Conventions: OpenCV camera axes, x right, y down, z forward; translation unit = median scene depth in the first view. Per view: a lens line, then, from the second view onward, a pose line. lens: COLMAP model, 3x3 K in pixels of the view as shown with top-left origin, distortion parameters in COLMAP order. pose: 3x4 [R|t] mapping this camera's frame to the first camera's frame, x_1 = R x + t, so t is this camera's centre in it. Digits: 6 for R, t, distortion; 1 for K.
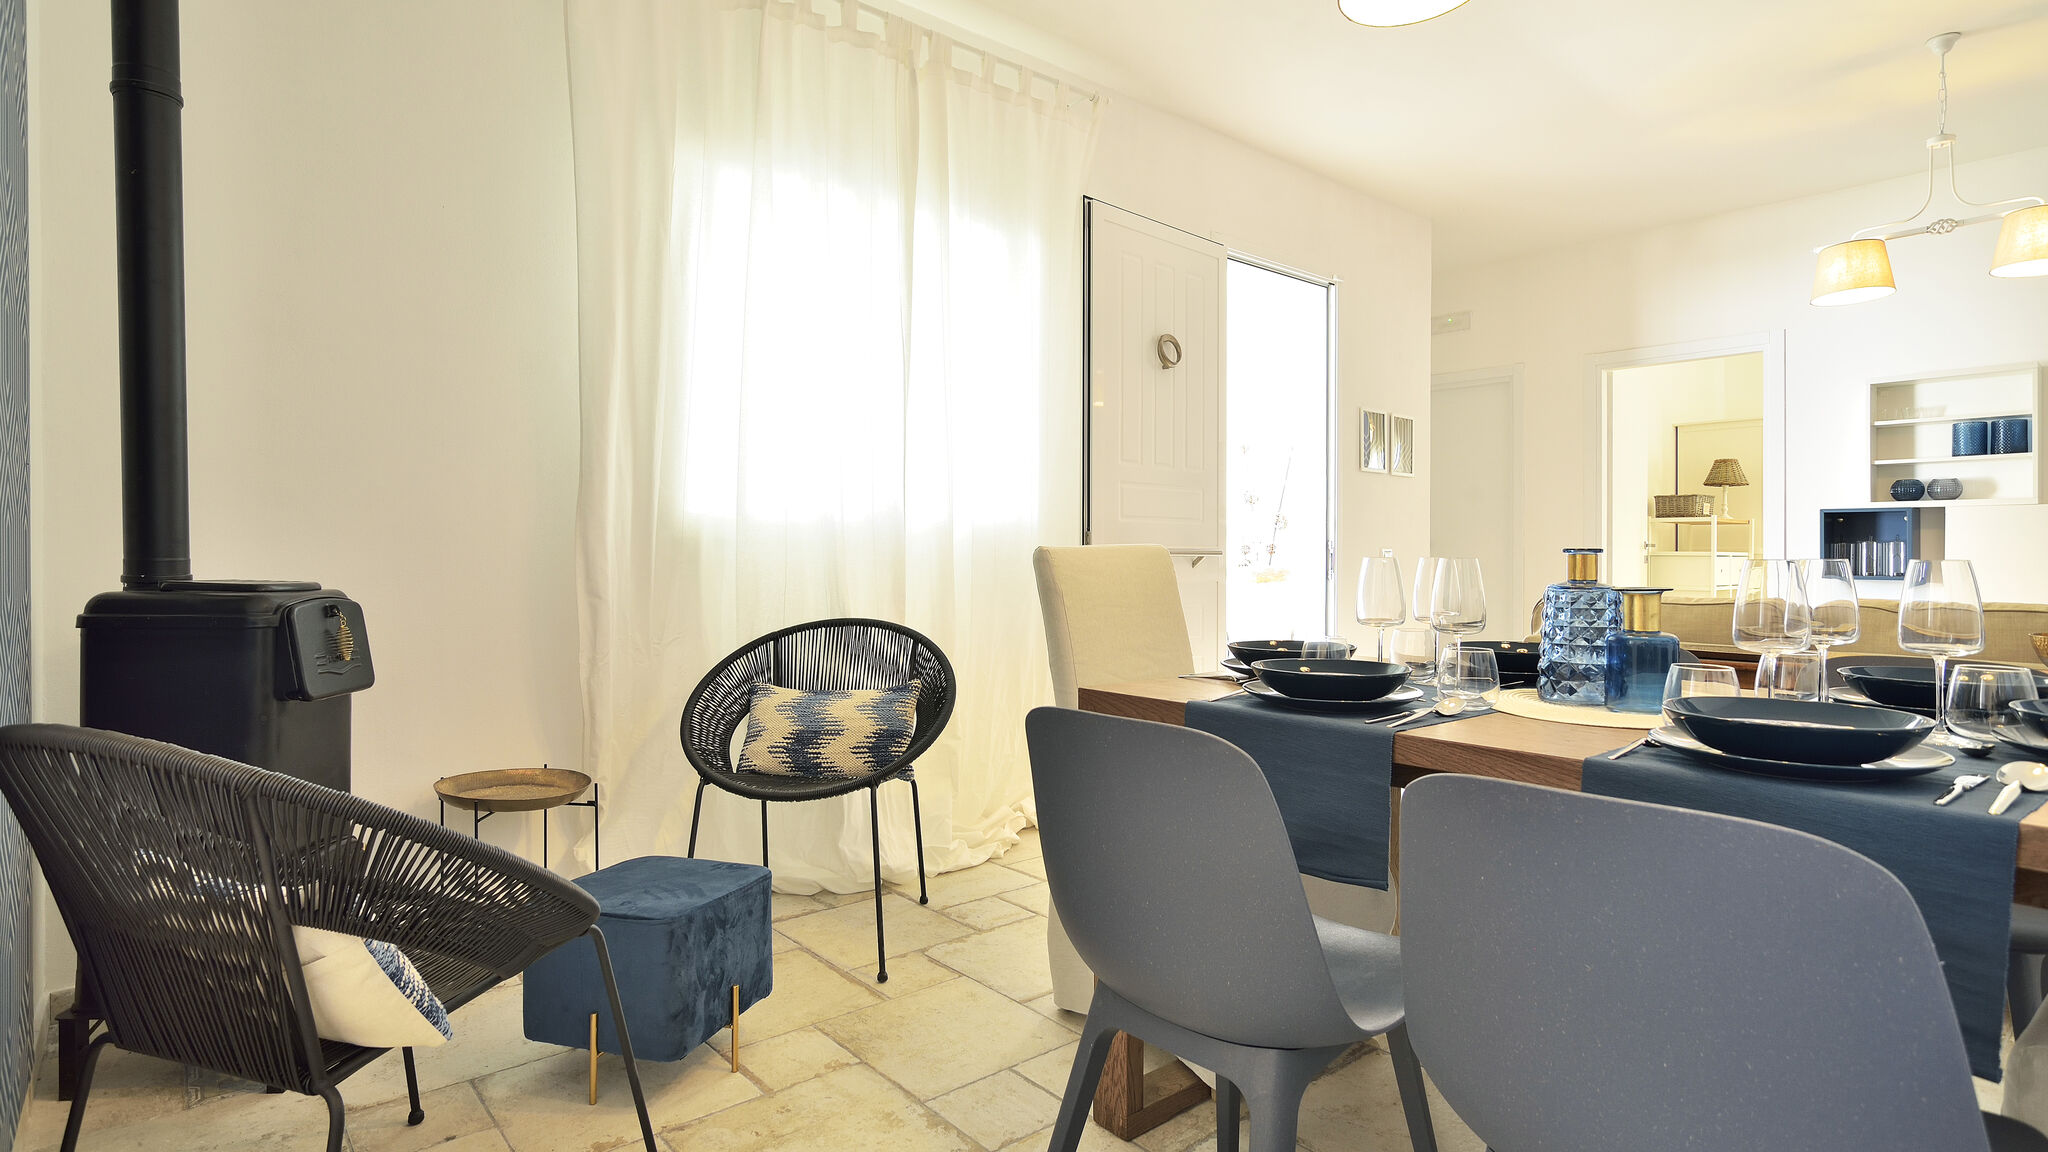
lens RADIAL K [[997.5, 0, 1026.0], [0, 997.5, 543.4], [0, 0, 1]] dist [-0.000201, 0.015684]
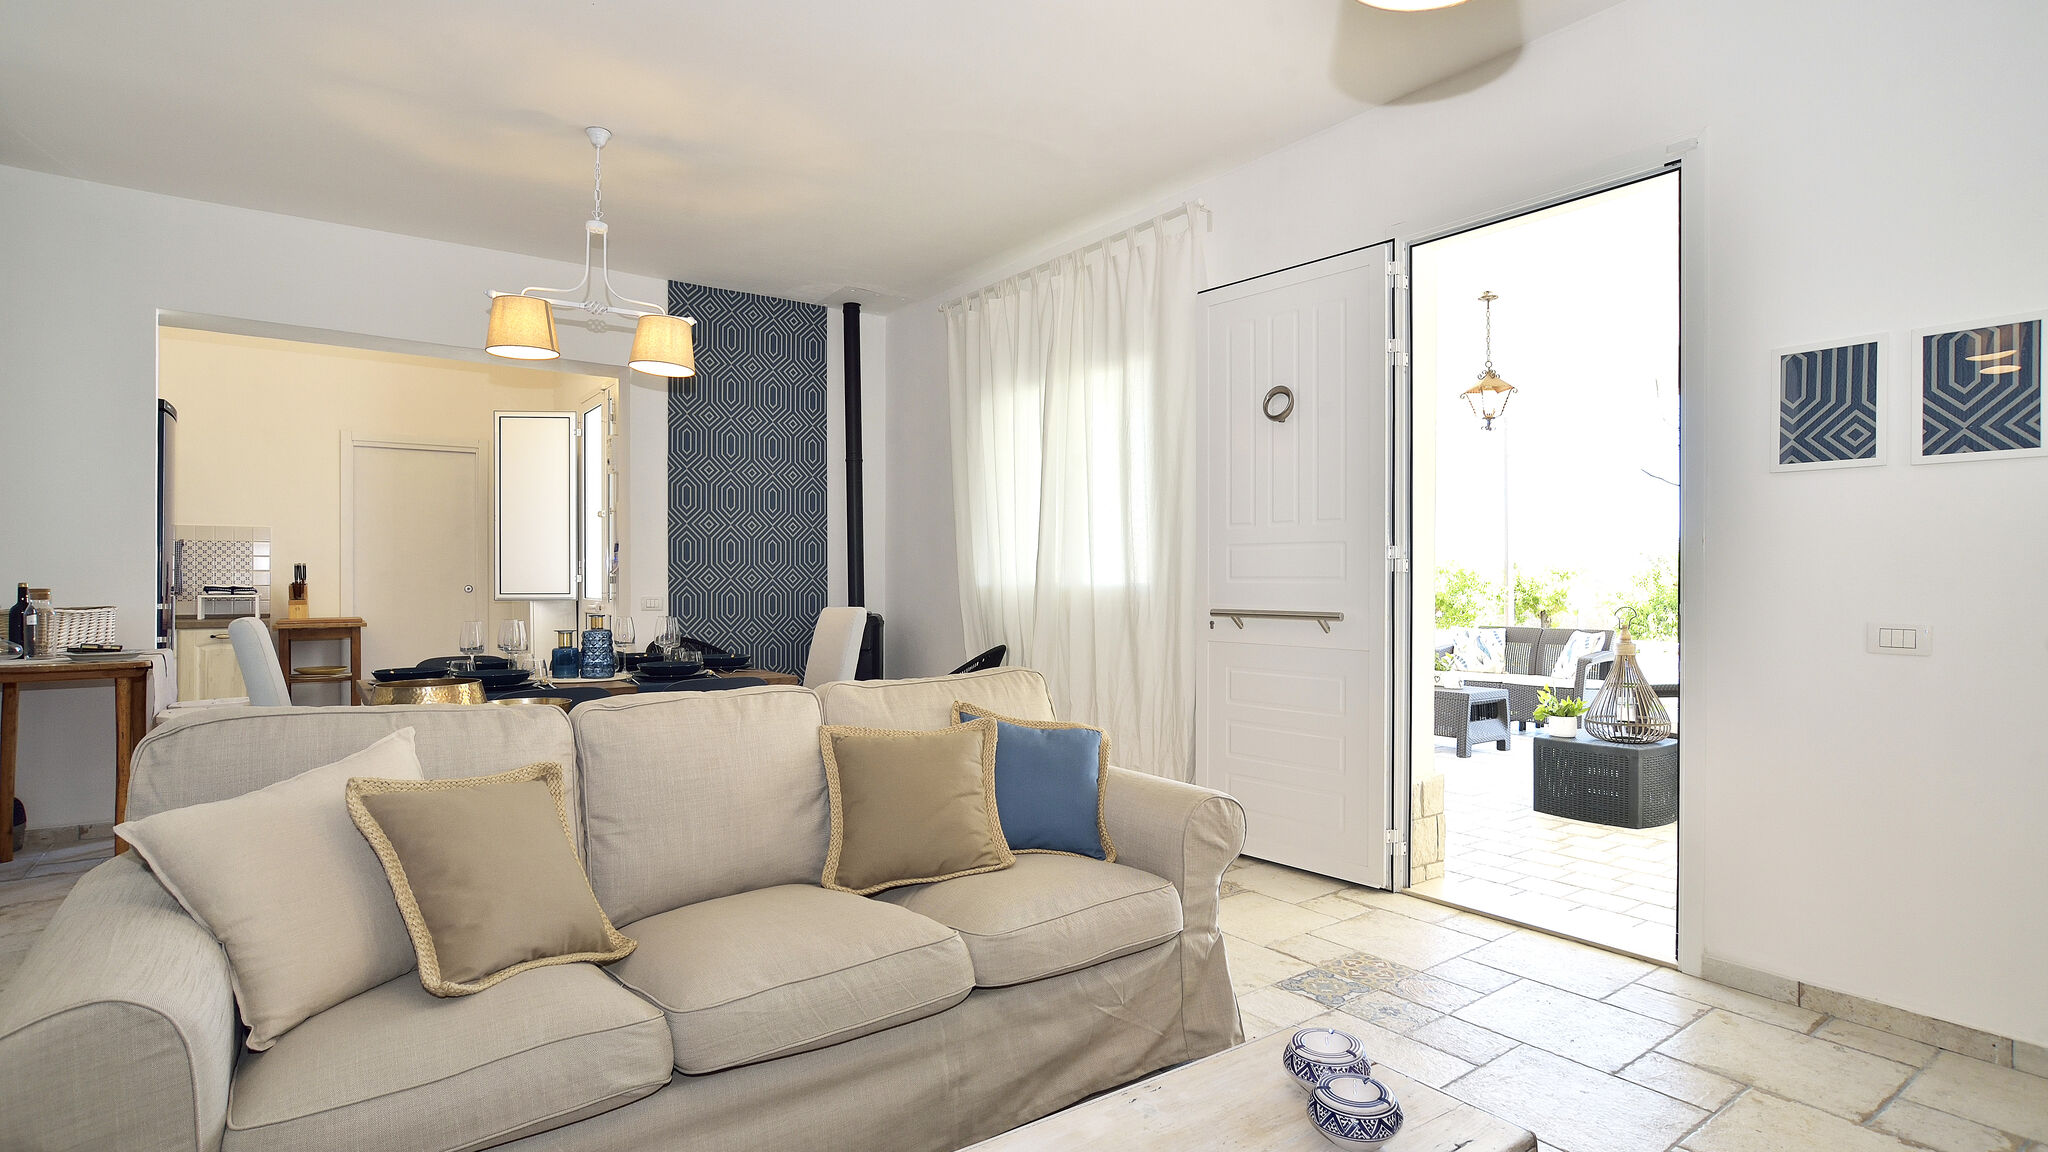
lens RADIAL K [[1029.1, 0, 1024.0], [0, 1029.1, 576.0], [0, 0, 1]] dist [-0.018029, 0.018372]
pose [[-0.061180, -0.003585, -0.998120, 0.955569], [0.006903, 0.999968, -0.004015, -0.021095], [0.998103, -0.007136, -0.061153, 0.688463]]
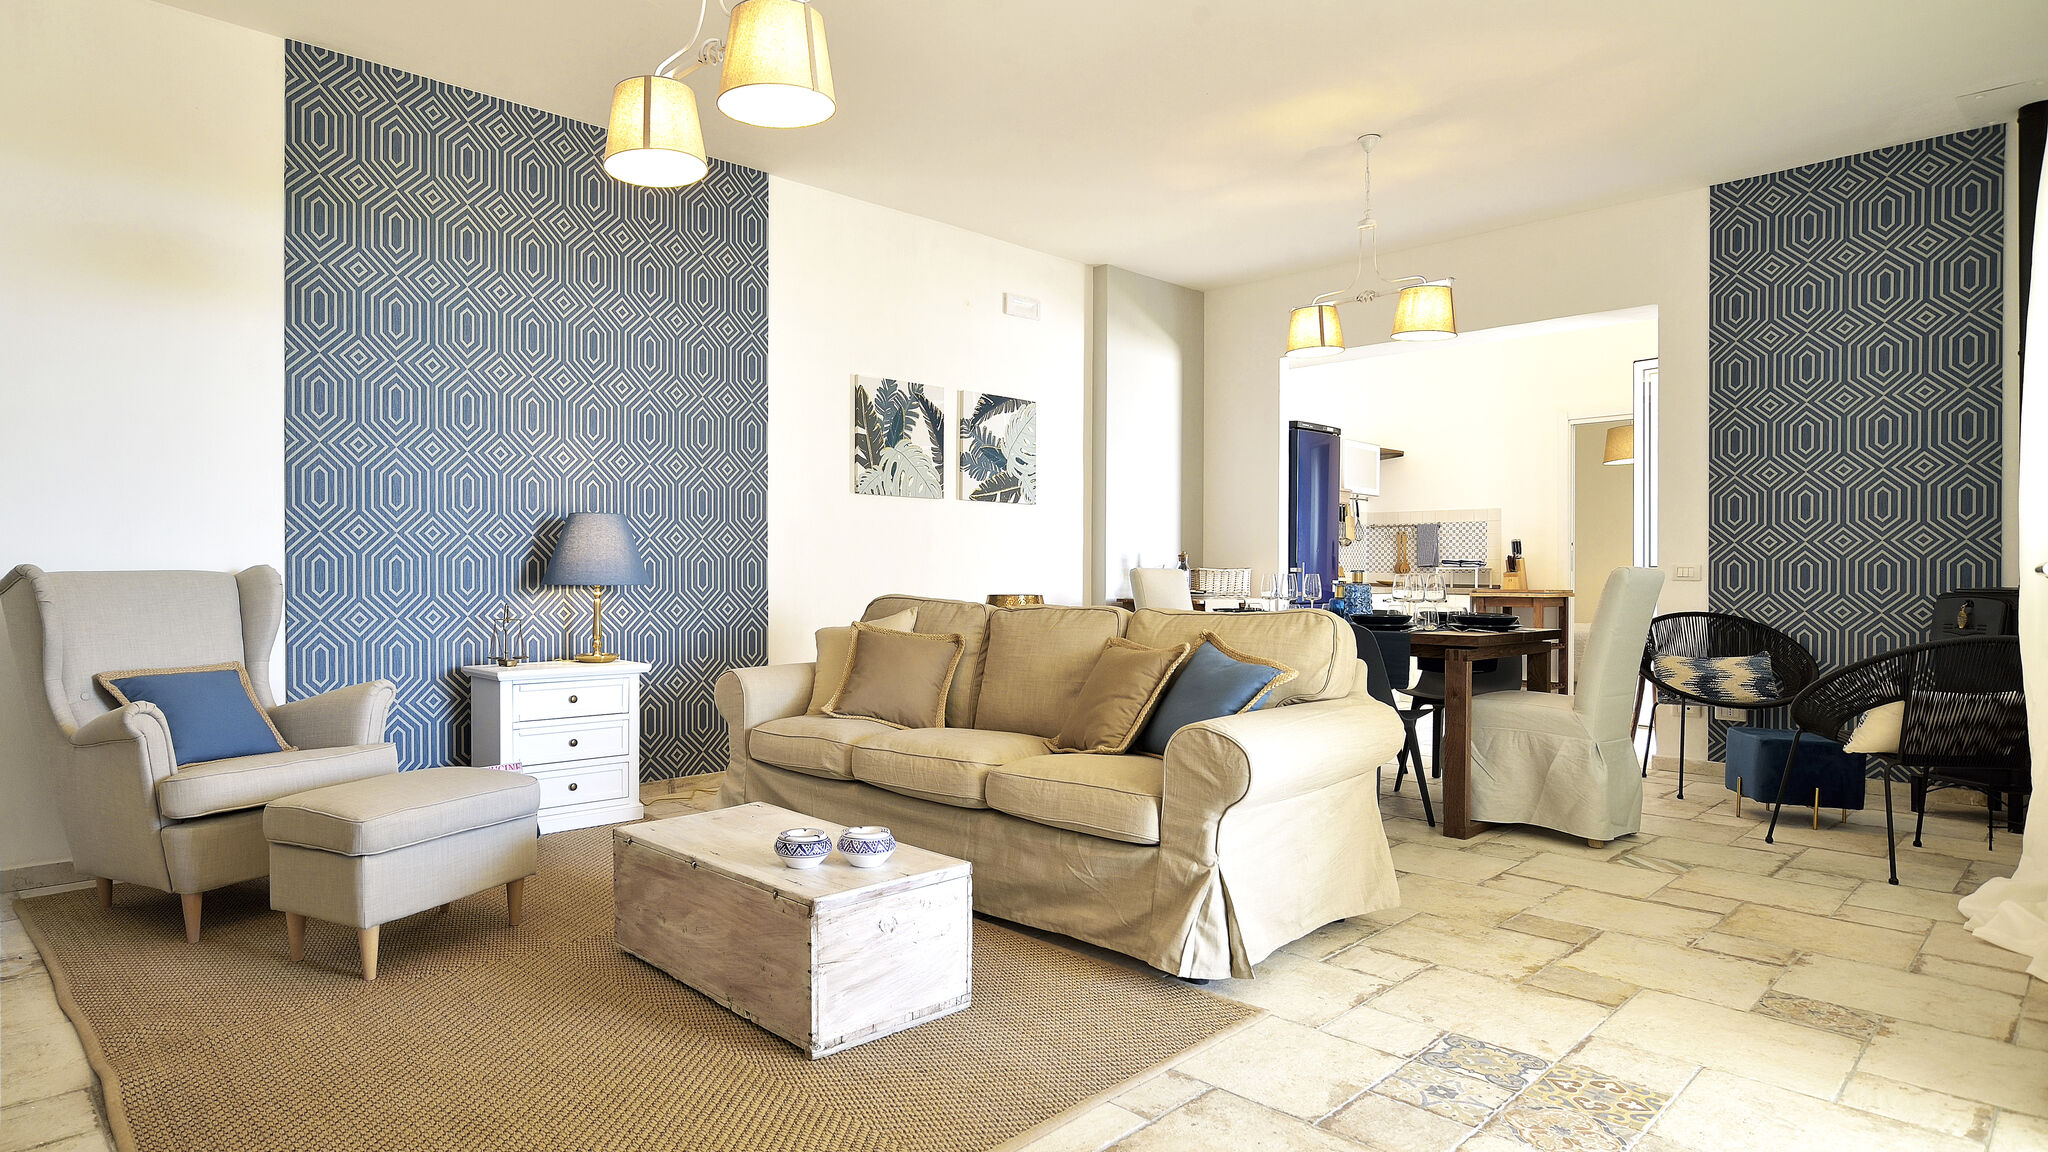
lens RADIAL K [[1120.8, 0, 894.2], [0, 1120.8, 576.2], [0, 0, 1]] dist [-0.023616, 0.023145]
pose [[-0.999493, -0.005746, -0.031309, 0.611498], [-0.005687, 0.999982, -0.001979, 0.014590], [0.031320, -0.001800, -0.999508, 1.289823]]
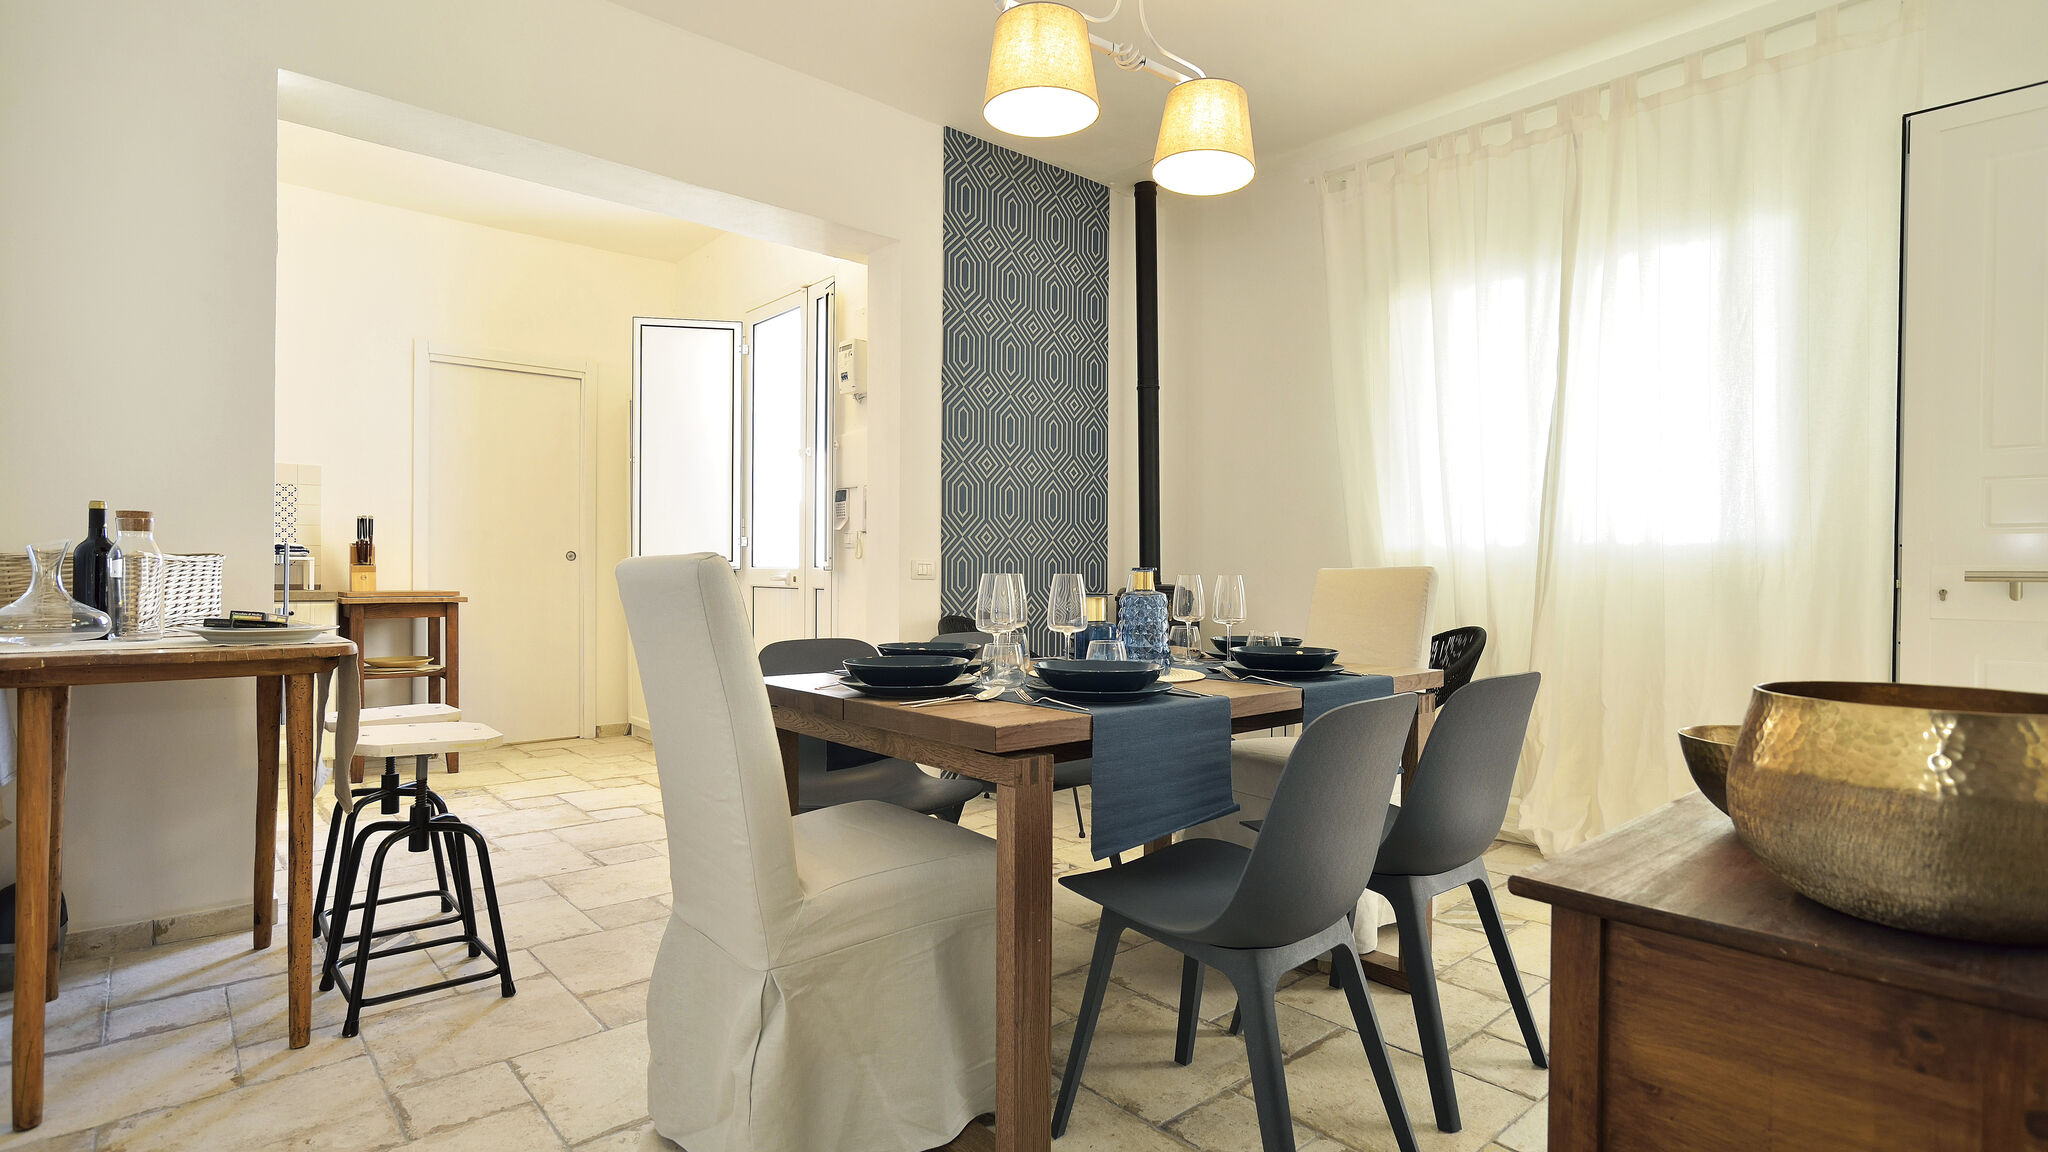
lens RADIAL K [[1004.4, 0, 1019.4], [0, 1004.4, 578.8], [0, 0, 1]] dist [-0.020106, 0.019024]
pose [[0.036912, 0.004628, -0.999308, 0.635699], [-0.001760, 0.999988, 0.004566, 0.007018], [0.999317, 0.001590, 0.036920, 0.224948]]
